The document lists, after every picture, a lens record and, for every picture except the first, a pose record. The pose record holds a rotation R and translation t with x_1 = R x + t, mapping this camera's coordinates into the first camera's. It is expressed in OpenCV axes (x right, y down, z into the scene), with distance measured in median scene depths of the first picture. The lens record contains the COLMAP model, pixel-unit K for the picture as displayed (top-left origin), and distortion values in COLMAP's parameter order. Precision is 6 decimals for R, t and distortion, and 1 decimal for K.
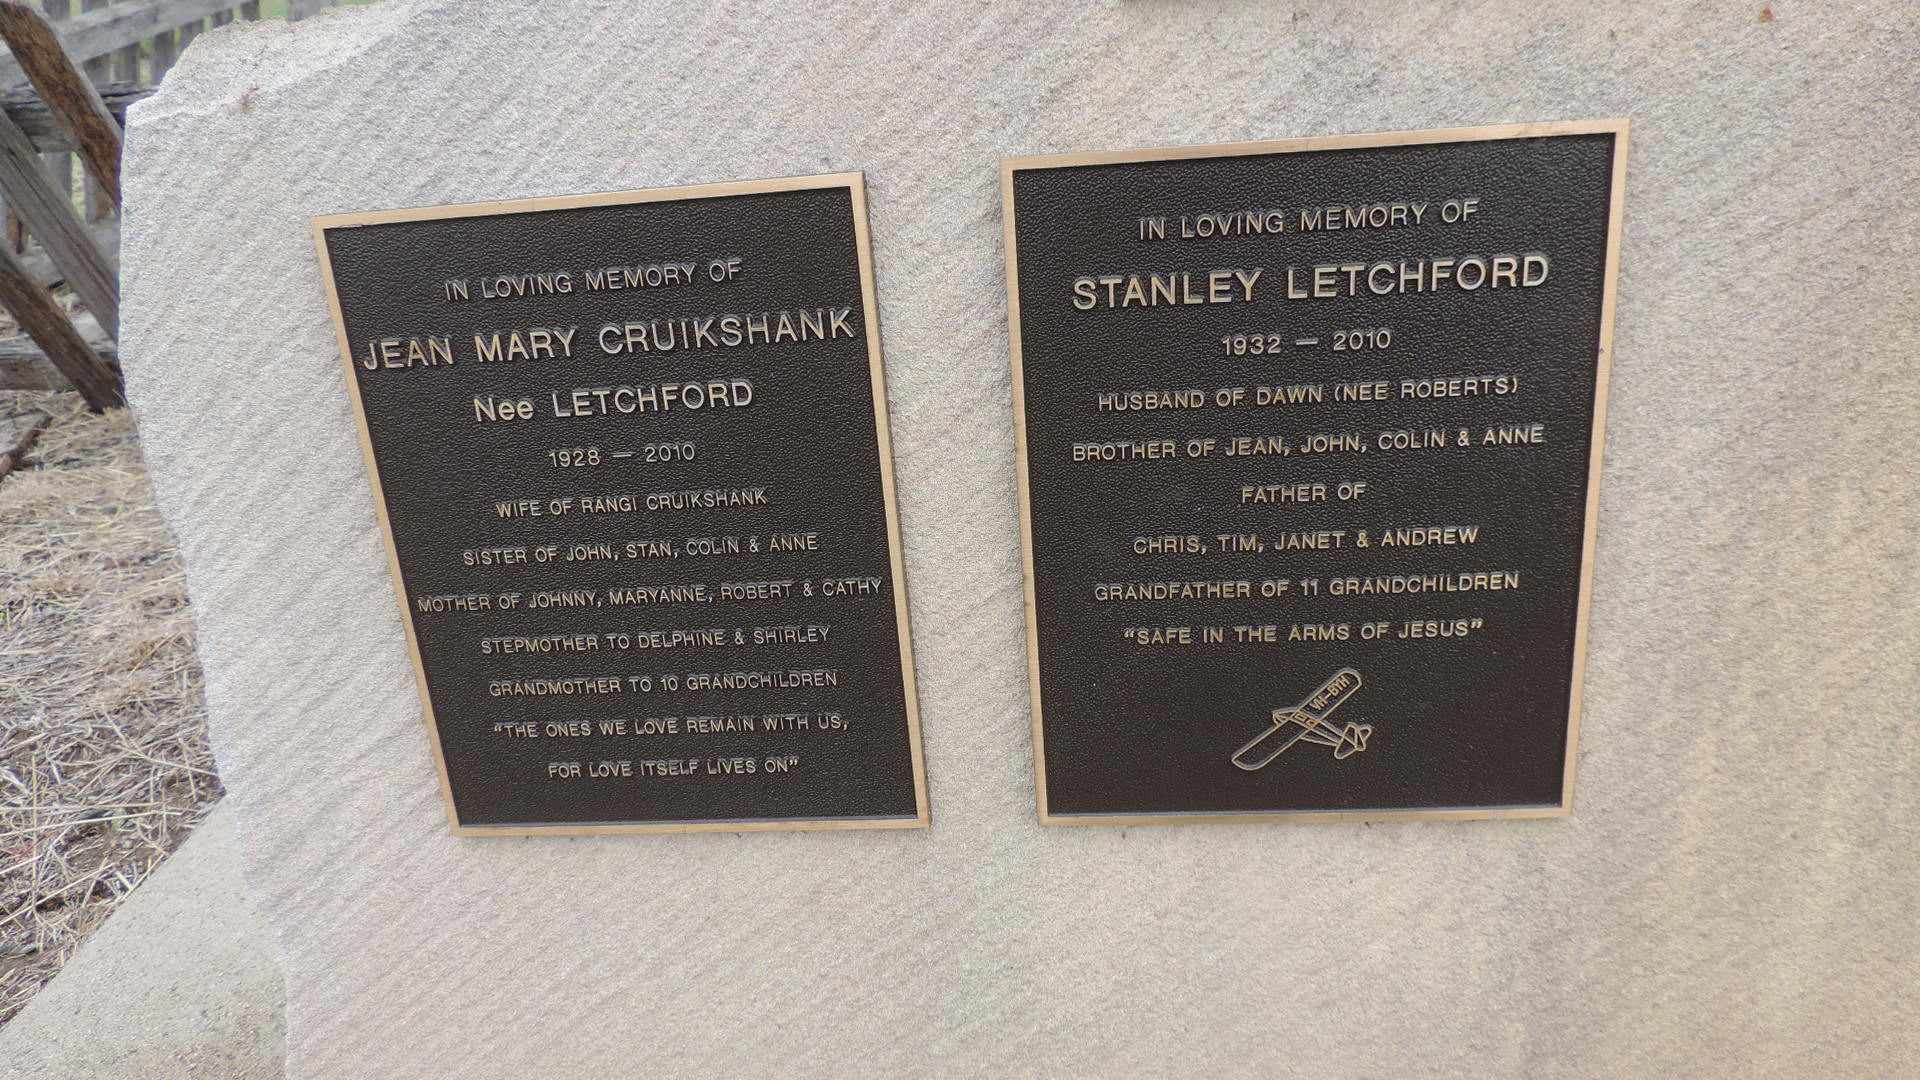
lens RADIAL K [[1347.4, 0, 966.1], [0, 1347.4, 527.9], [0, 0, 1]] dist [-0.020010, 0.000801]
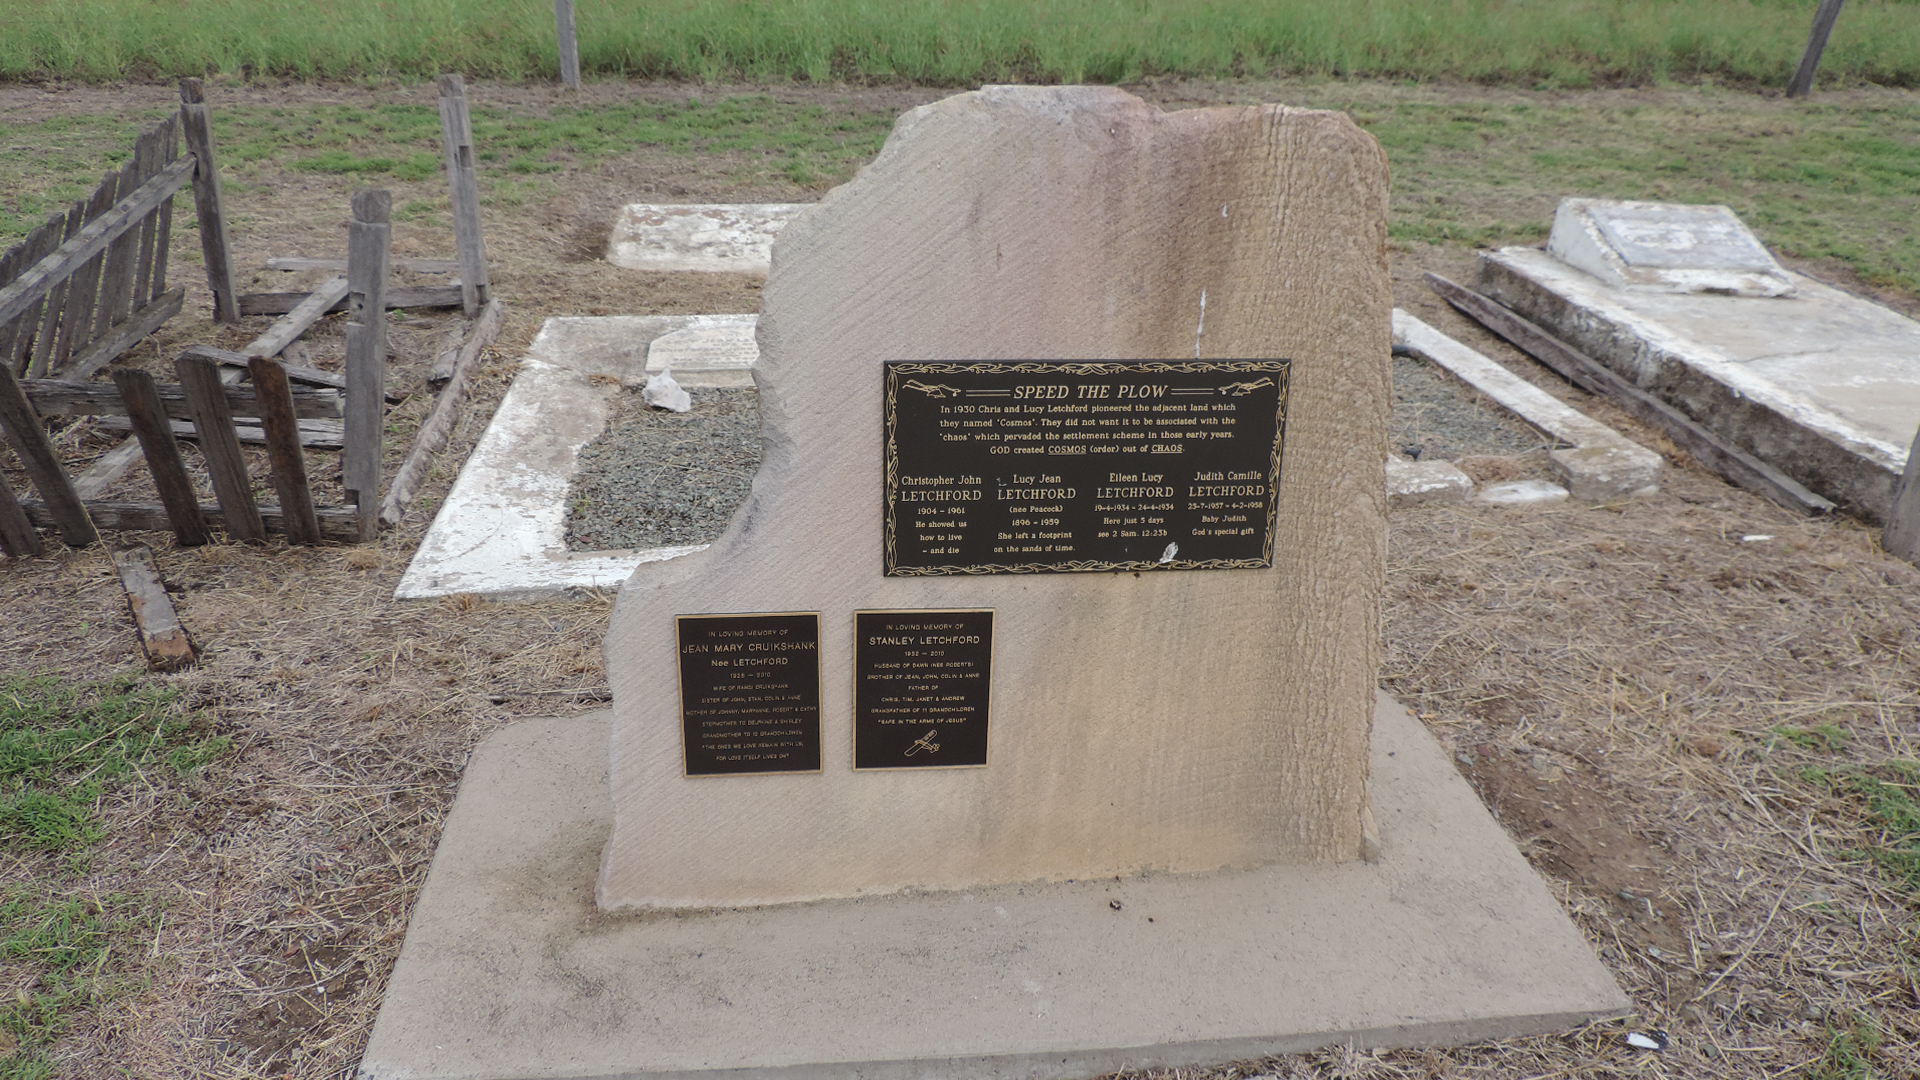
lens RADIAL K [[1347.4, 0, 967.7], [0, 1347.4, 556.2], [0, 0, 1]] dist [-0.020010, 0.000801]
pose [[0.971248, 0.025781, 0.236671, -0.603449], [-0.027886, 0.999596, 0.005552, -0.456825], [-0.236432, -0.011993, 0.971574, -3.034188]]
